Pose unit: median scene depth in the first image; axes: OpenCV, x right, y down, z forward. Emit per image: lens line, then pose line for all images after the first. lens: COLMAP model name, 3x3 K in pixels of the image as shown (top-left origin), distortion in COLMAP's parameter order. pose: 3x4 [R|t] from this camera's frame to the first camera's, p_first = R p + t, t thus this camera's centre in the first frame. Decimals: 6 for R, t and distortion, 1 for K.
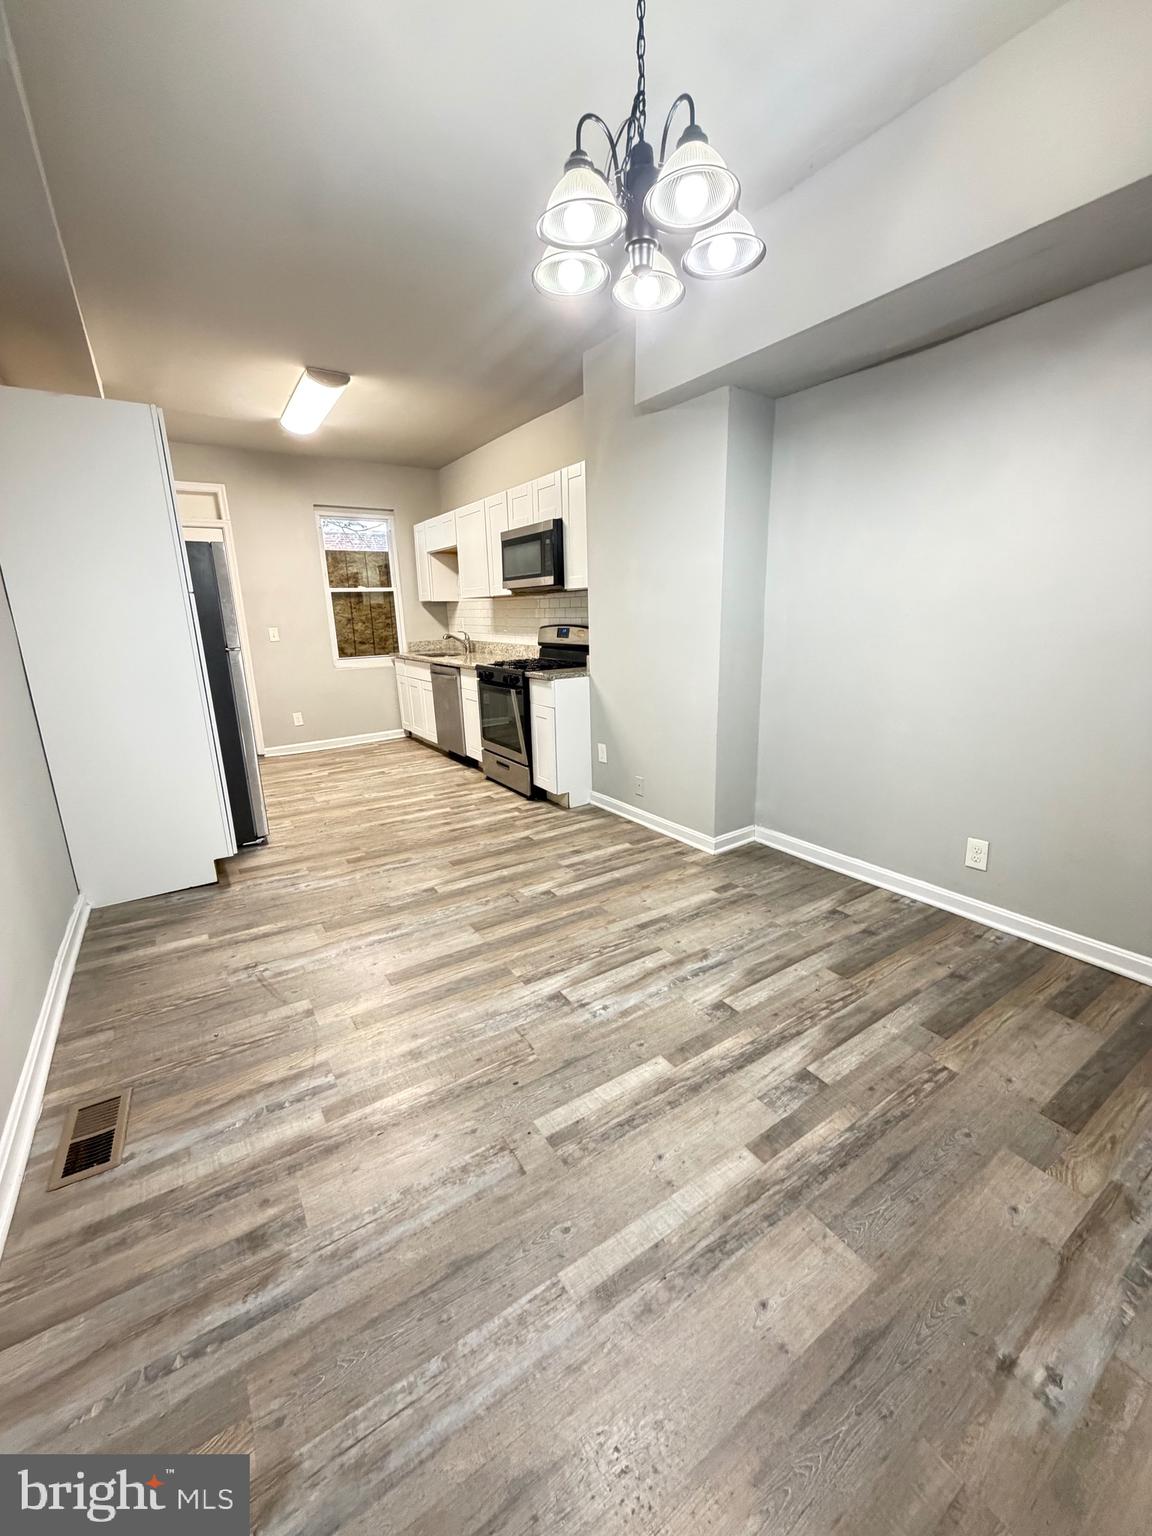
lens RADIAL K [[612.8, 0, 575.8], [0, 612.8, 762.5], [0, 0, 1]] dist [-0.000847, -0.000352]
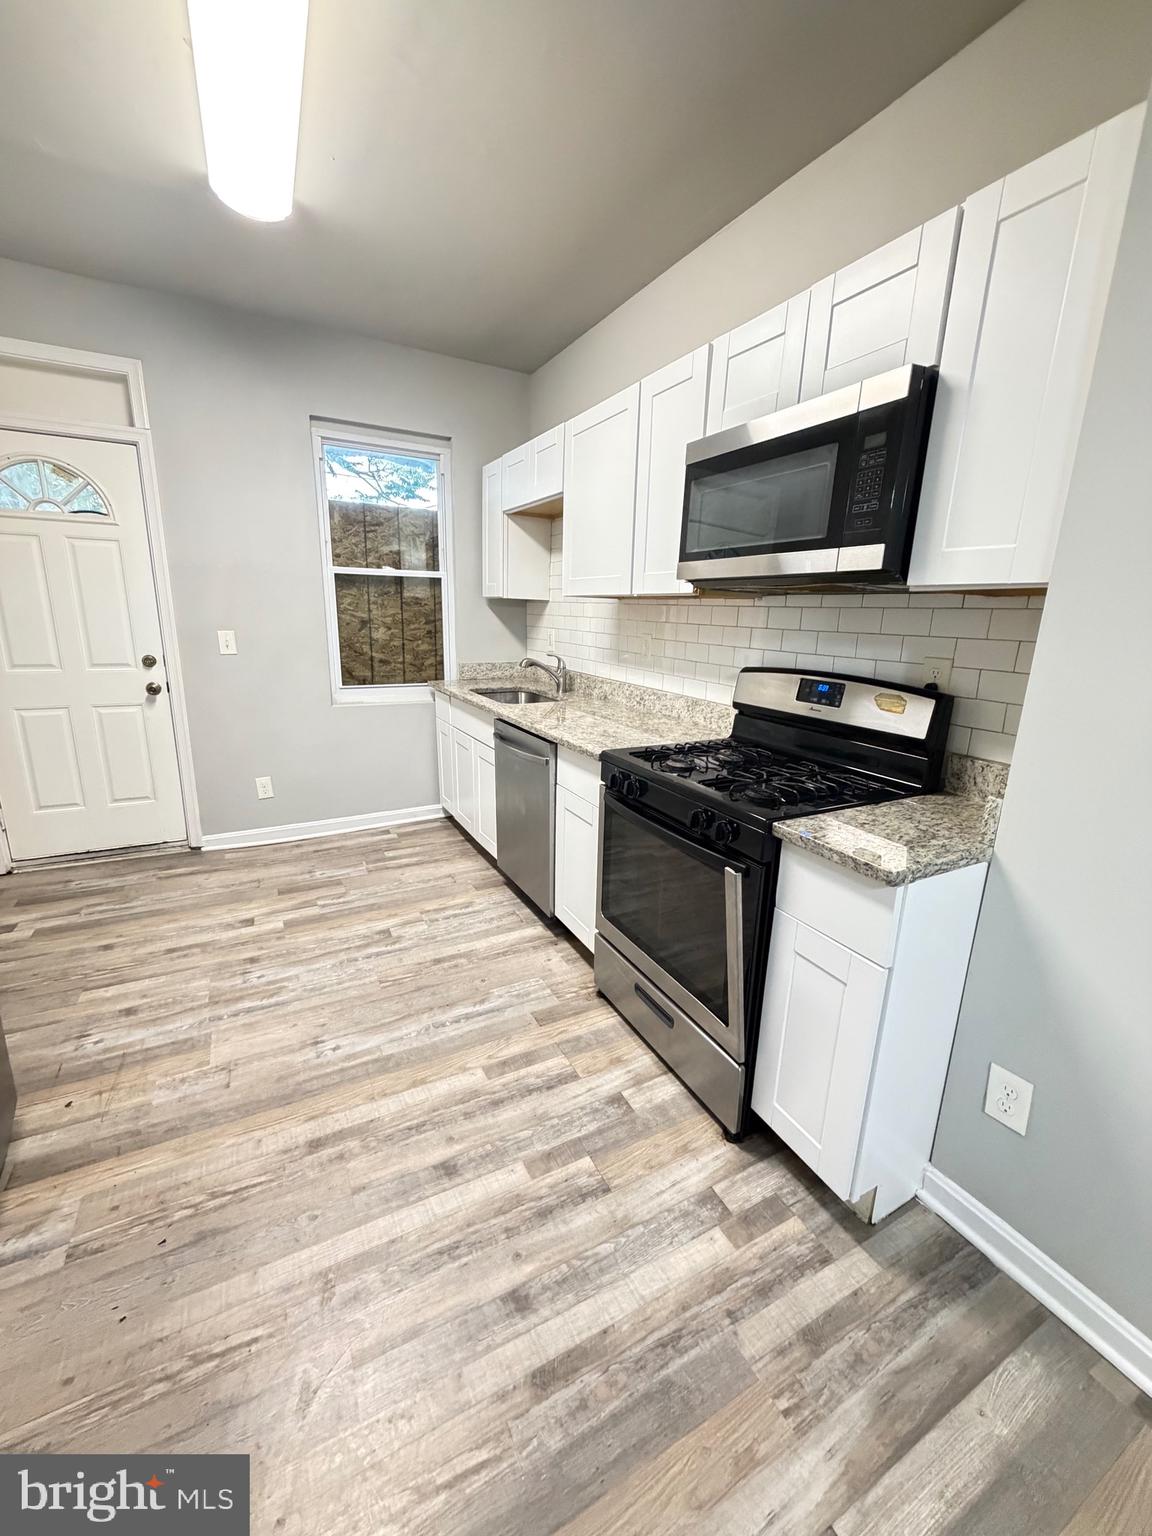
lens RADIAL K [[612.8, 0, 575.8], [0, 612.8, 762.5], [0, 0, 1]] dist [-0.000847, -0.000352]
pose [[0.994105, 0.073237, -0.079947, -0.145524], [-0.073289, 0.997308, 0.002284, -0.151062], [0.079899, 0.003588, 0.996797, 0.566122]]
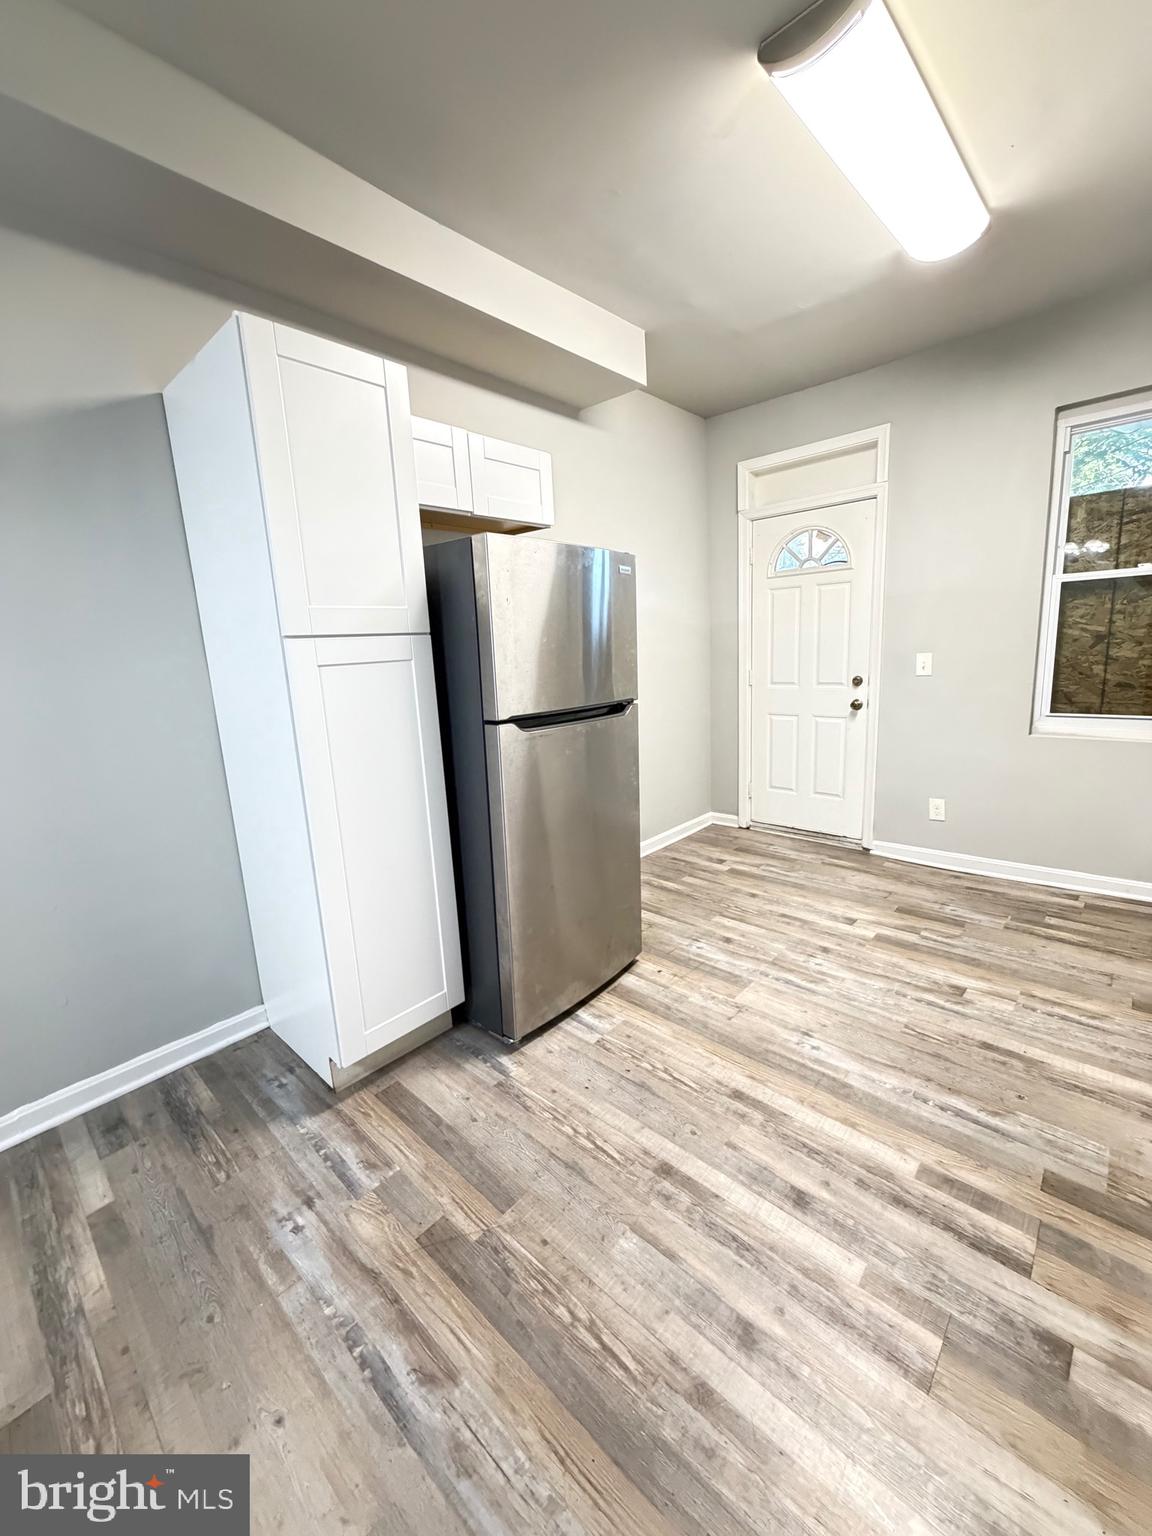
lens RADIAL K [[612.8, 0, 575.8], [0, 612.8, 762.5], [0, 0, 1]] dist [-0.000847, -0.000352]
pose [[0.245102, 0.199030, -0.948848, 0.005094], [-0.188237, 0.969846, 0.154810, -0.178509], [0.951048, 0.140664, 0.275176, 0.653517]]
